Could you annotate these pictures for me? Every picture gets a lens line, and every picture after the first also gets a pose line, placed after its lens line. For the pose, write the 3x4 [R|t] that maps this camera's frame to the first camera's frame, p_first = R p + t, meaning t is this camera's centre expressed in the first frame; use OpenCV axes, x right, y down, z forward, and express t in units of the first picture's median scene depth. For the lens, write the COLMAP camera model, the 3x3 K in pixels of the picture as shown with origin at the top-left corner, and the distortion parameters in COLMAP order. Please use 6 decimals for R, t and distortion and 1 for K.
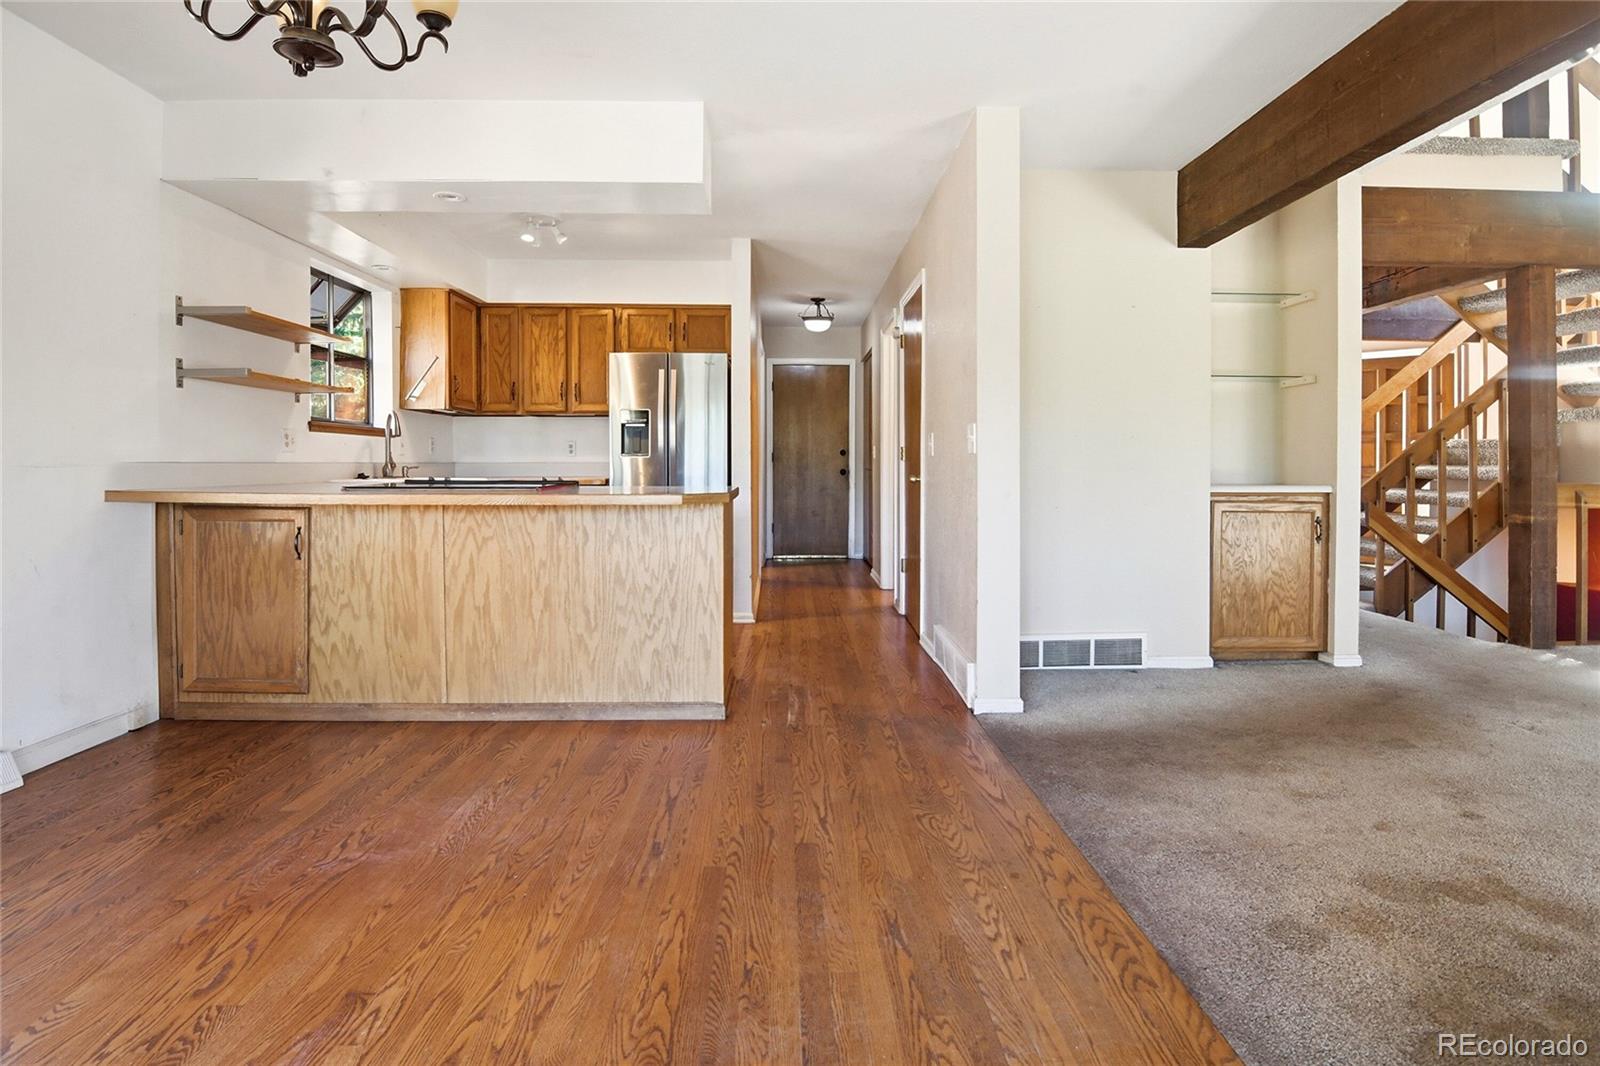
lens RADIAL K [[833.9, 0, 820.9], [0, 833.9, 459.7], [0, 0, 1]] dist [0.001151, -0.011532]
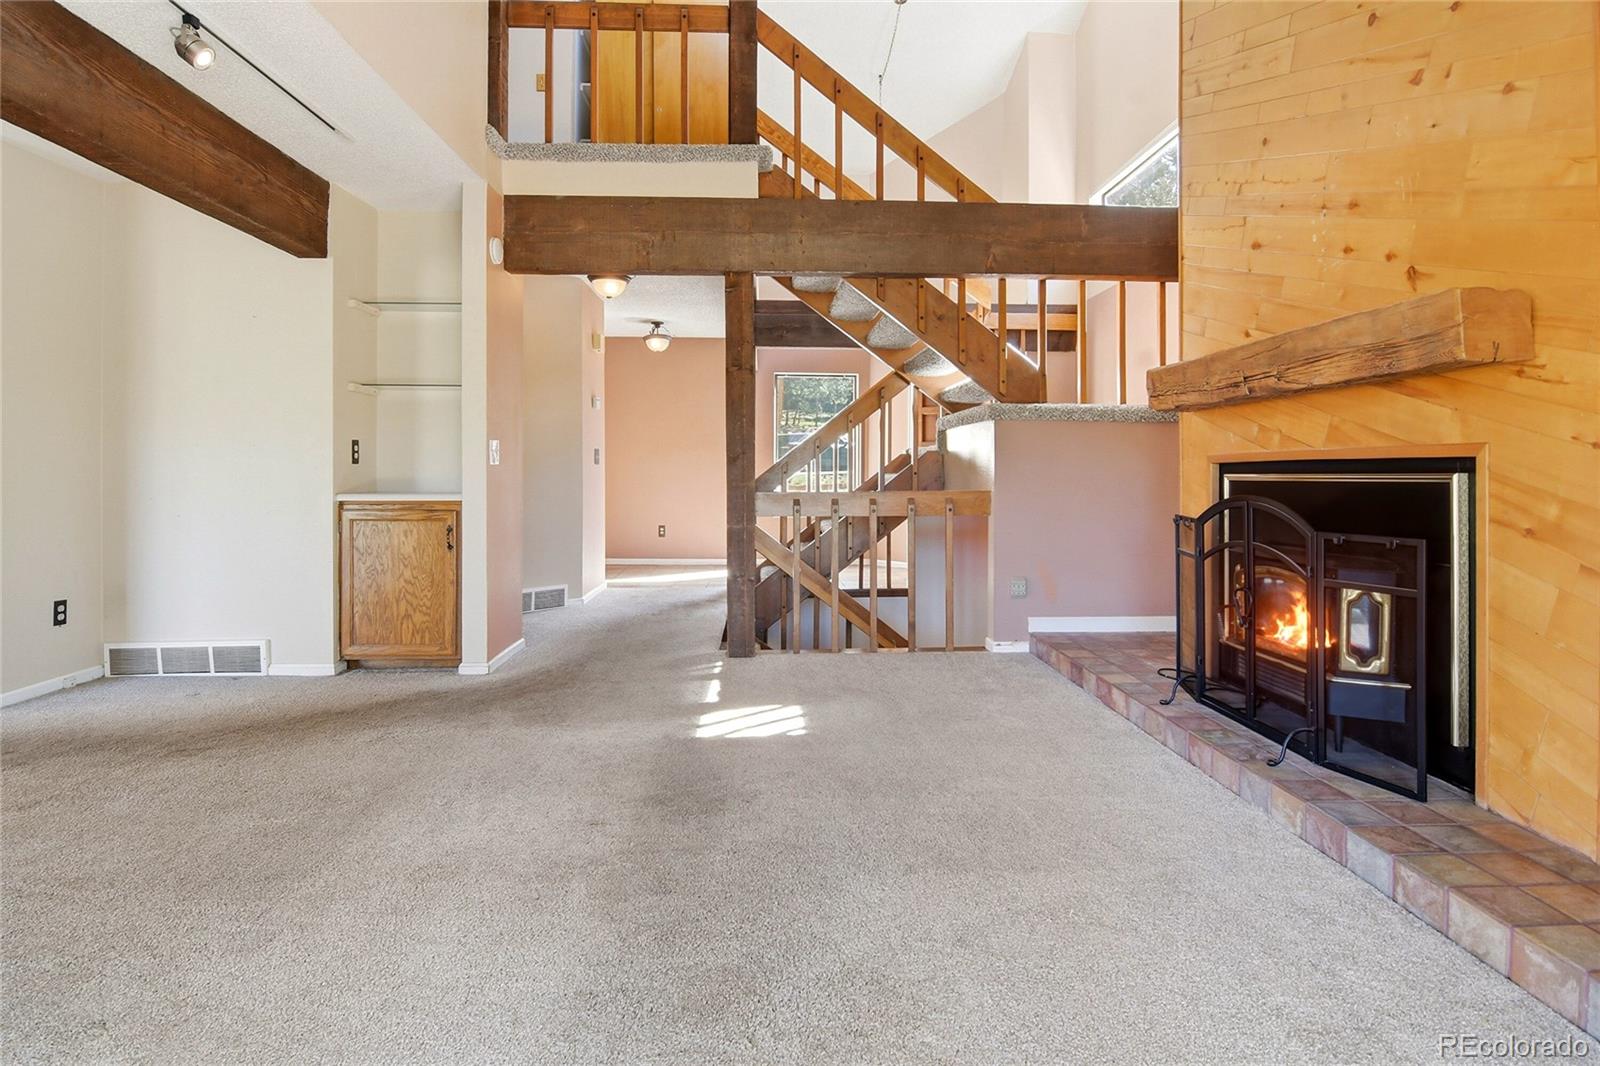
lens RADIAL K [[809.8, 0, 799.1], [0, 809.8, 477.9], [0, 0, 1]] dist [-0.001706, -0.013874]
pose [[0.999970, -0.001469, 0.007609, 1.016629], [0.001470, 0.999999, -0.000079, 0.012846], [-0.007608, 0.000090, 0.999971, 0.025332]]
